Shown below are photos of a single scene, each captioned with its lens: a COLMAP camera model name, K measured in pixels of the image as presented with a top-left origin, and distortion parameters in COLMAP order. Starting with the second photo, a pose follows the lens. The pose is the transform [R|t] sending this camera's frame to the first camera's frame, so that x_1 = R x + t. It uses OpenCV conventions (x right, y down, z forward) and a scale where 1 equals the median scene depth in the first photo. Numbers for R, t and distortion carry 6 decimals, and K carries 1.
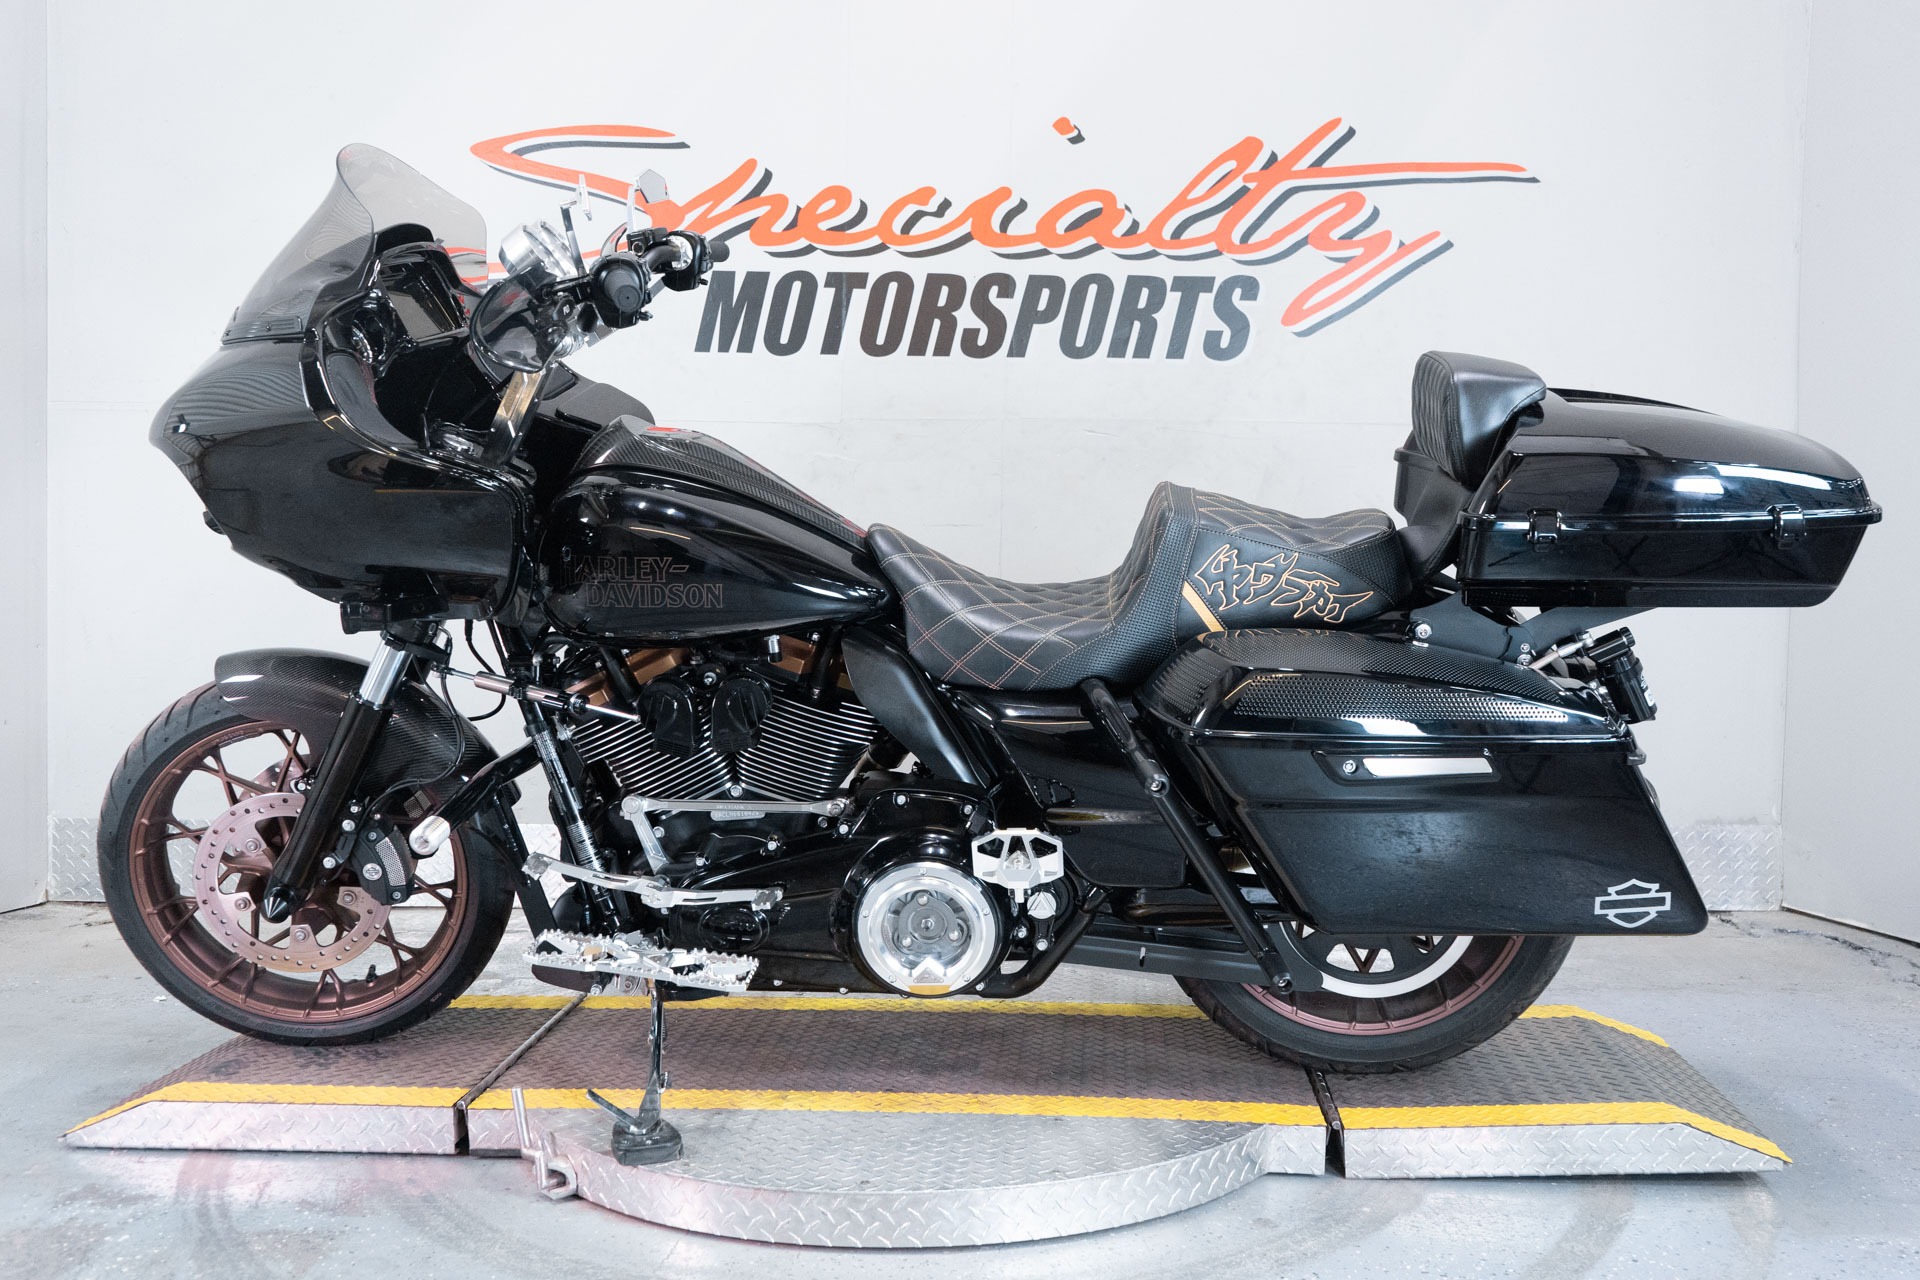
lens RADIAL K [[1826.7, 0, 968.9], [0, 1826.7, 635.4], [0, 0, 1]] dist [0.002644, -0.000353]
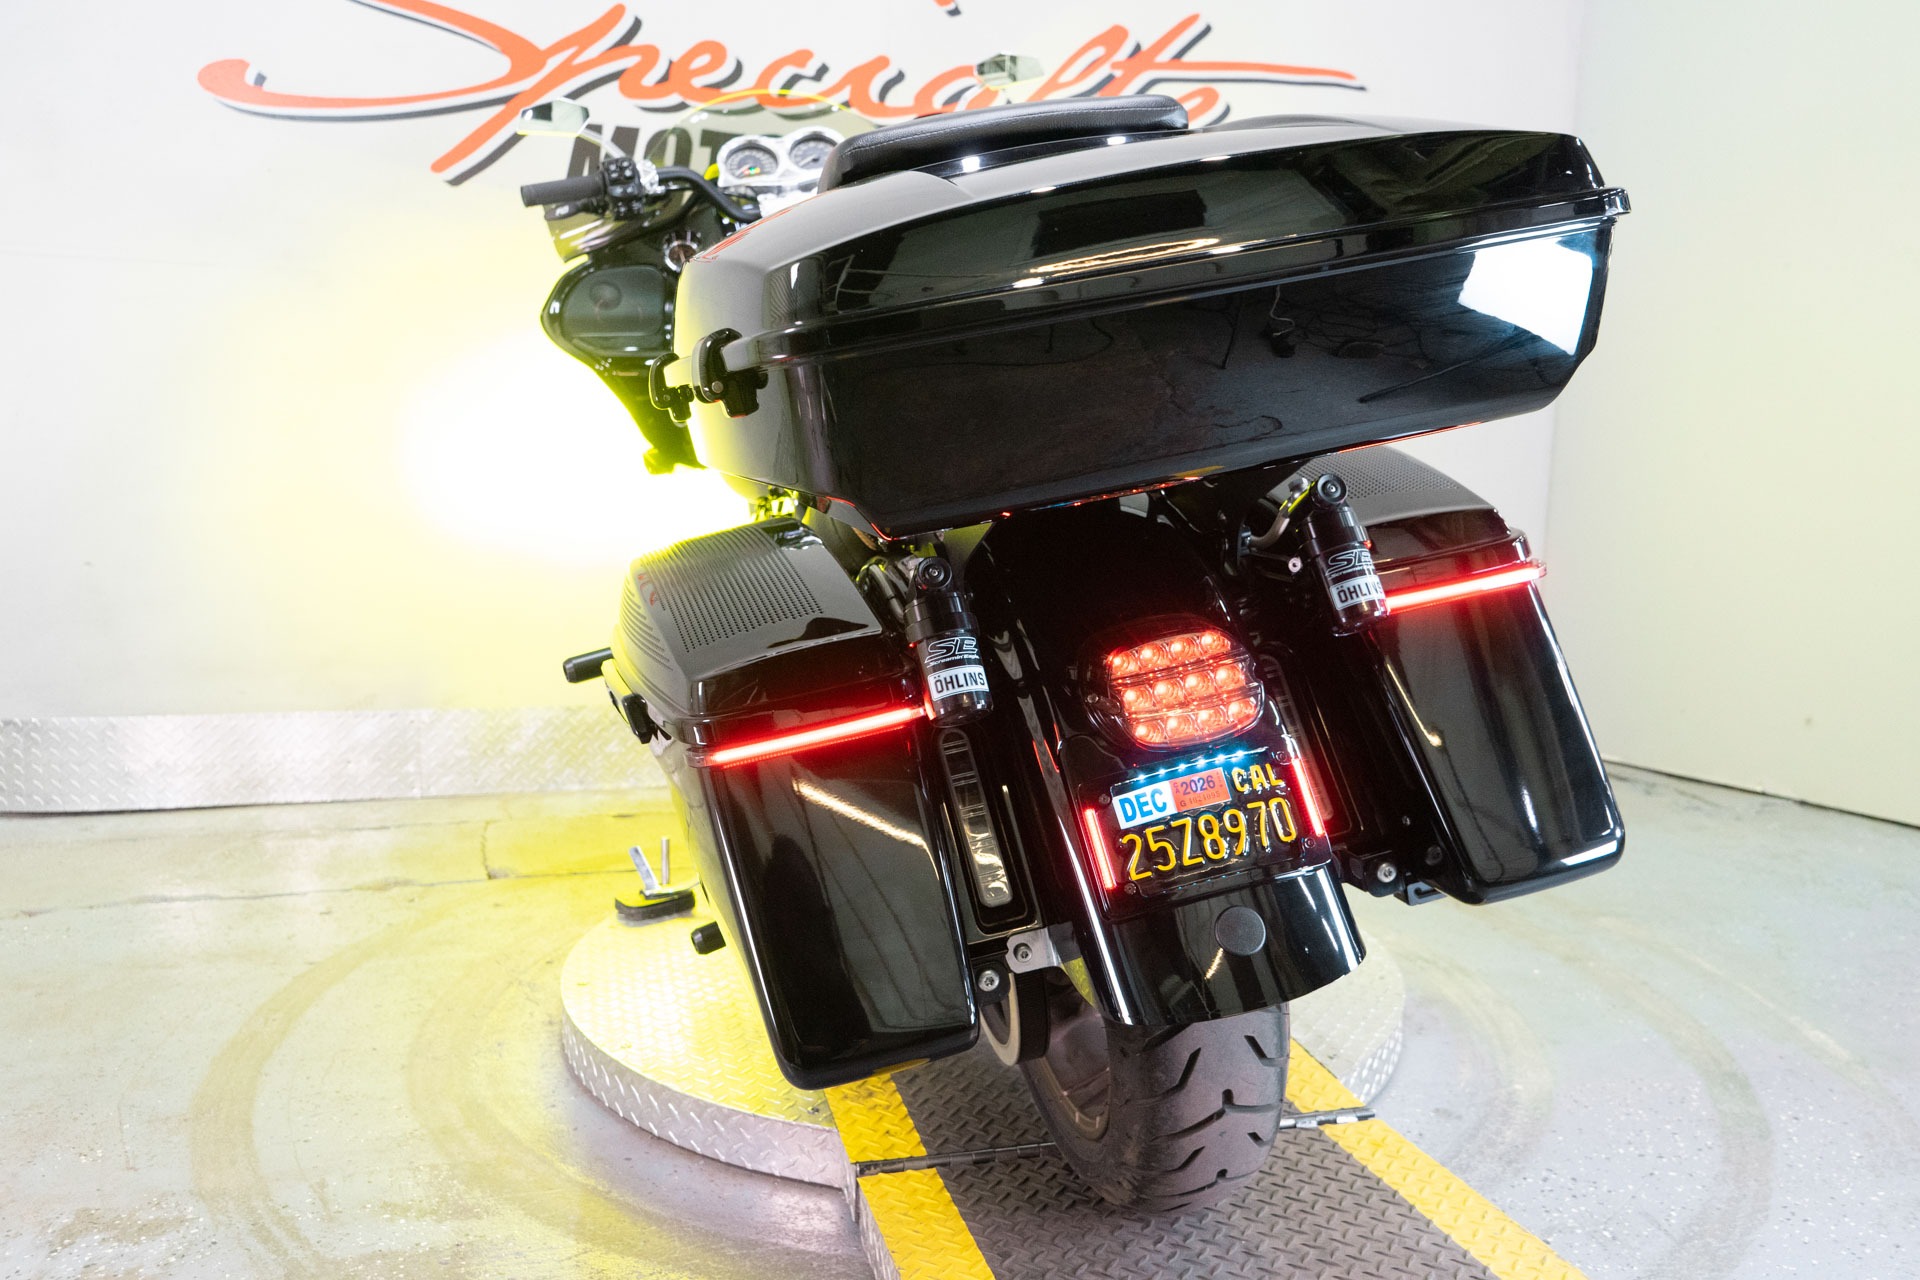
lens RADIAL K [[1543.0, 0, 974.6], [0, 1543.0, 639.6], [0, 0, 1]] dist [-0.008822, 0.004150]
pose [[0.962542, -0.022069, 0.270234, -0.171597], [-0.001154, 0.996339, 0.085479, -0.002075], [-0.271131, -0.082589, 0.958993, 0.167583]]
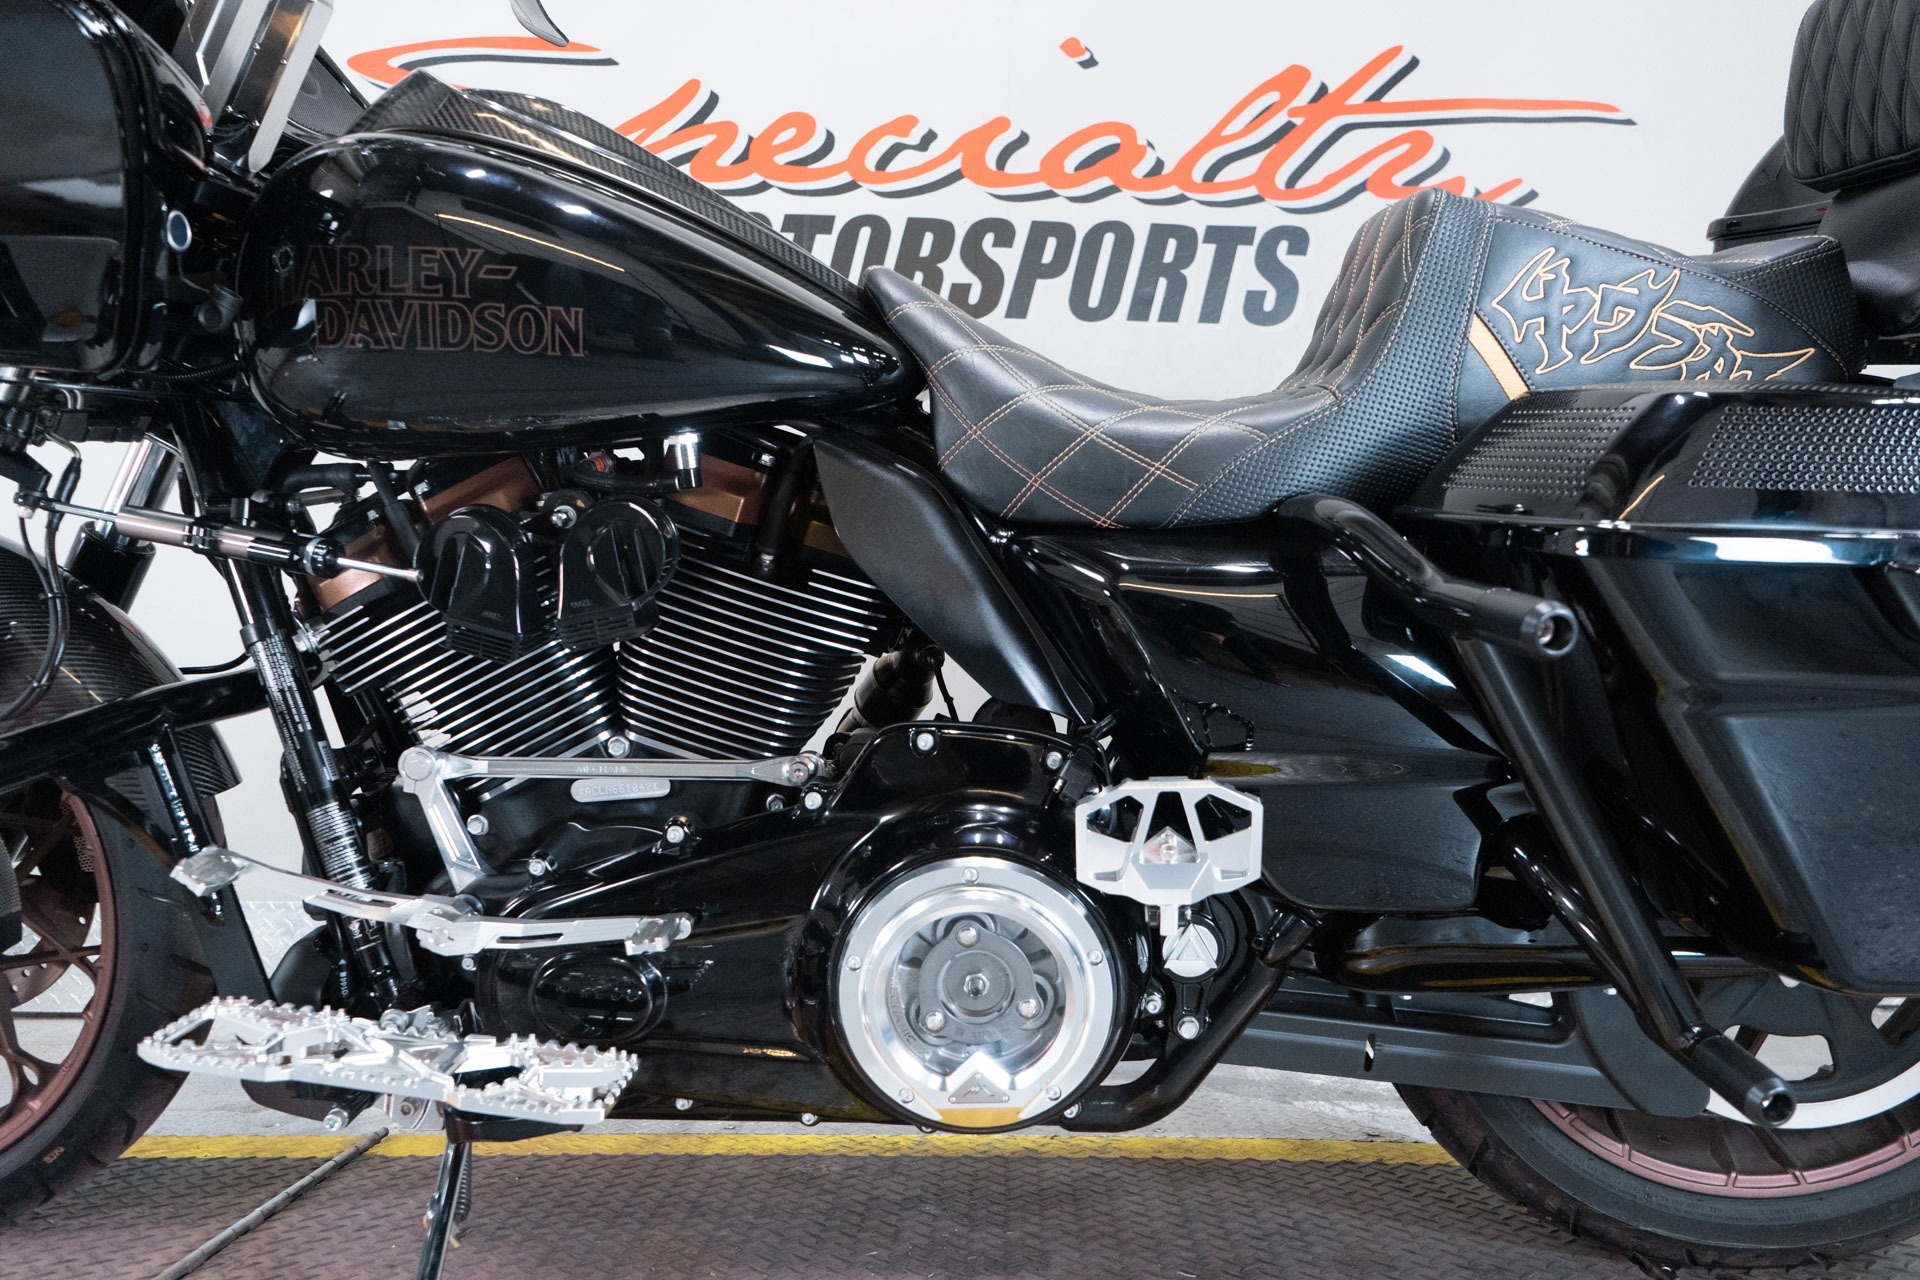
lens RADIAL K [[1548.6, 0, 956.7], [0, 1548.6, 632.1], [0, 0, 1]] dist [-0.007142, 0.002251]
pose [[0.999180, 0.006922, 0.039892, -0.028250], [-0.002425, 0.993740, -0.111696, 0.066834], [-0.040415, 0.111507, 0.992941, 0.345323]]
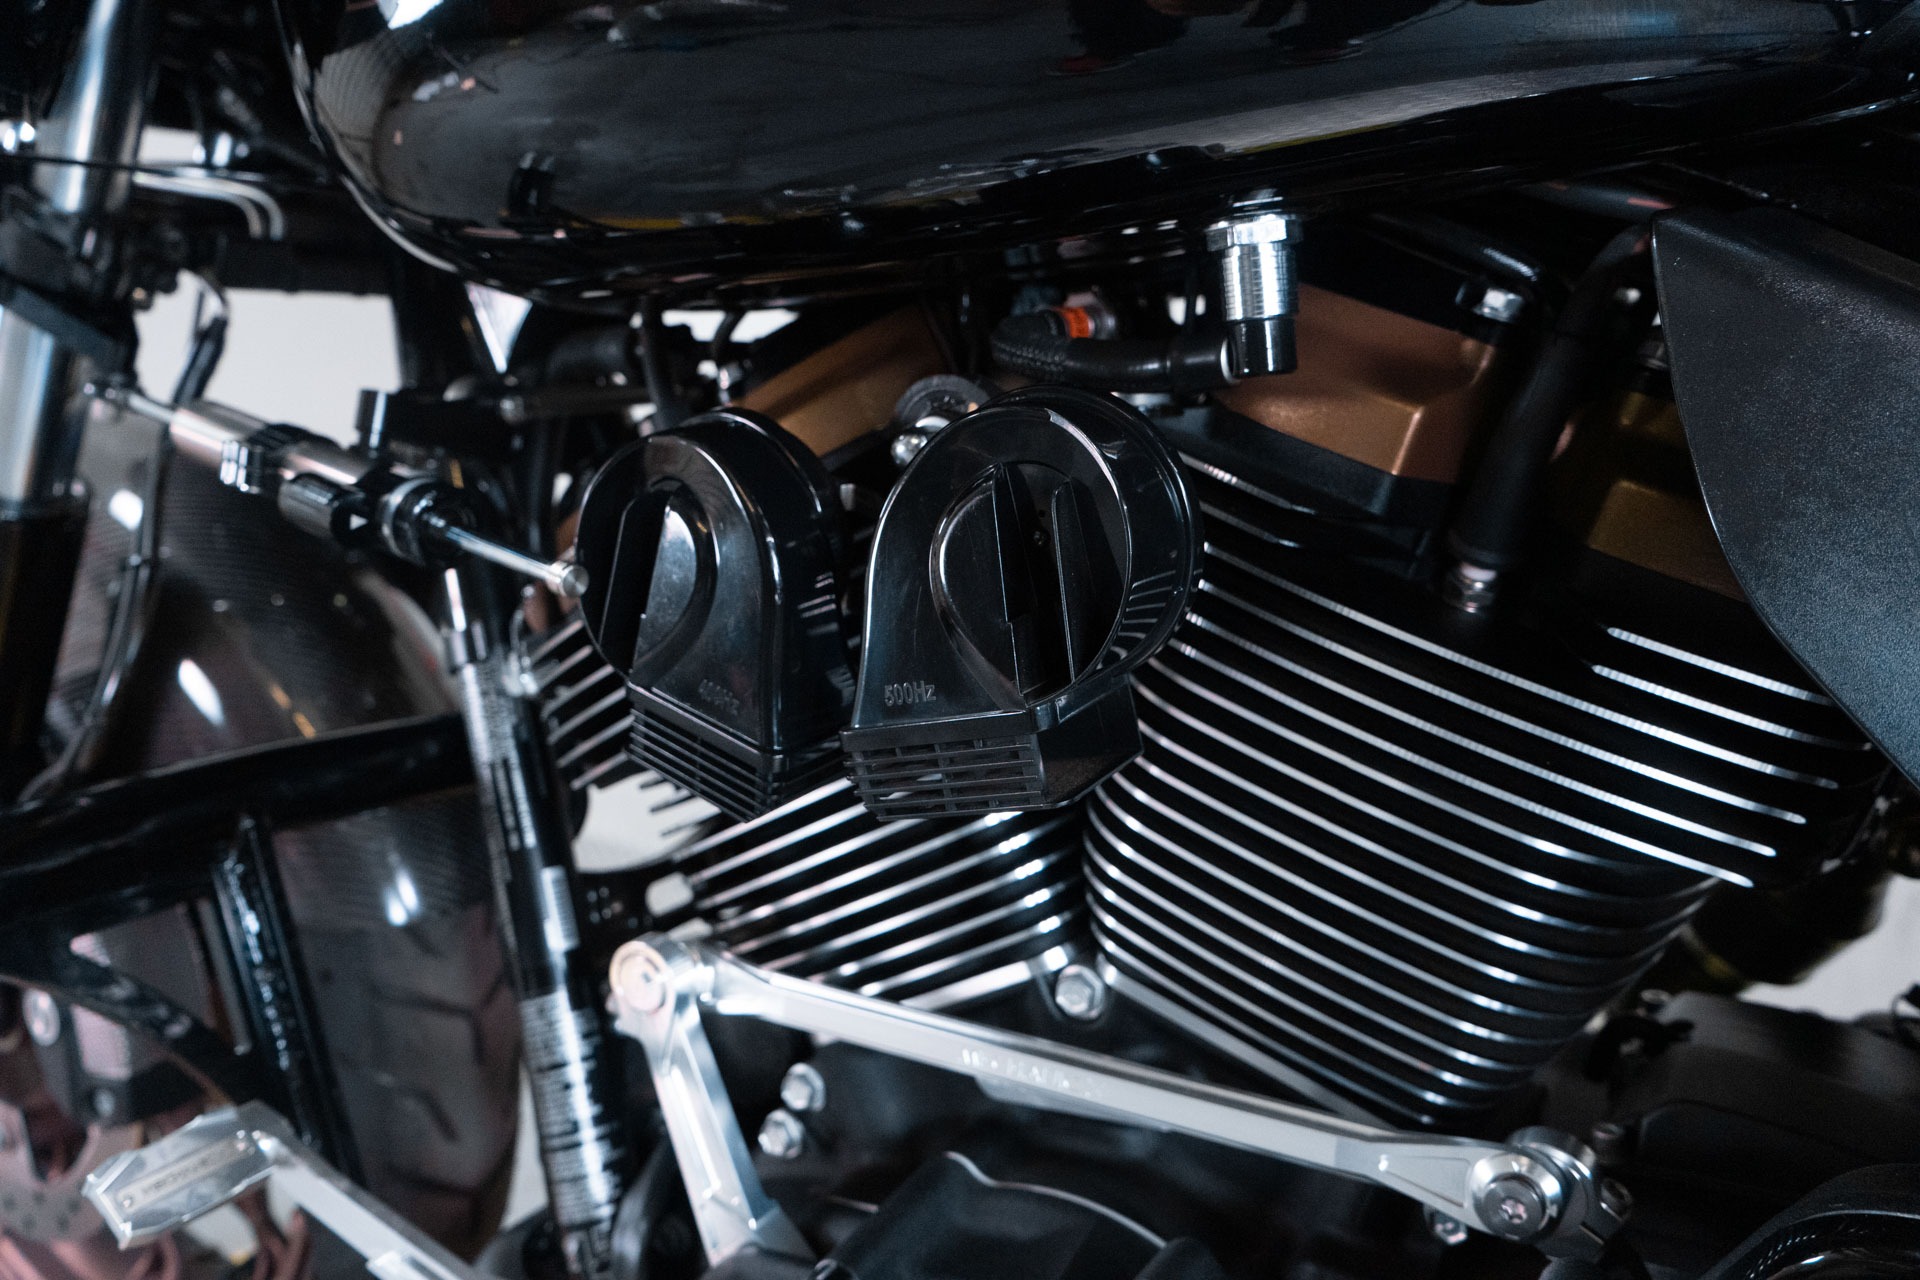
lens RADIAL K [[1548.6, 0, 956.7], [0, 1548.6, 632.1], [0, 0, 1]] dist [-0.007142, 0.002251]
pose [[0.902066, 0.088540, -0.422420, -0.039745], [-0.115447, 0.992568, -0.038491, 0.031579], [0.415872, 0.083489, 0.905583, 0.528935]]
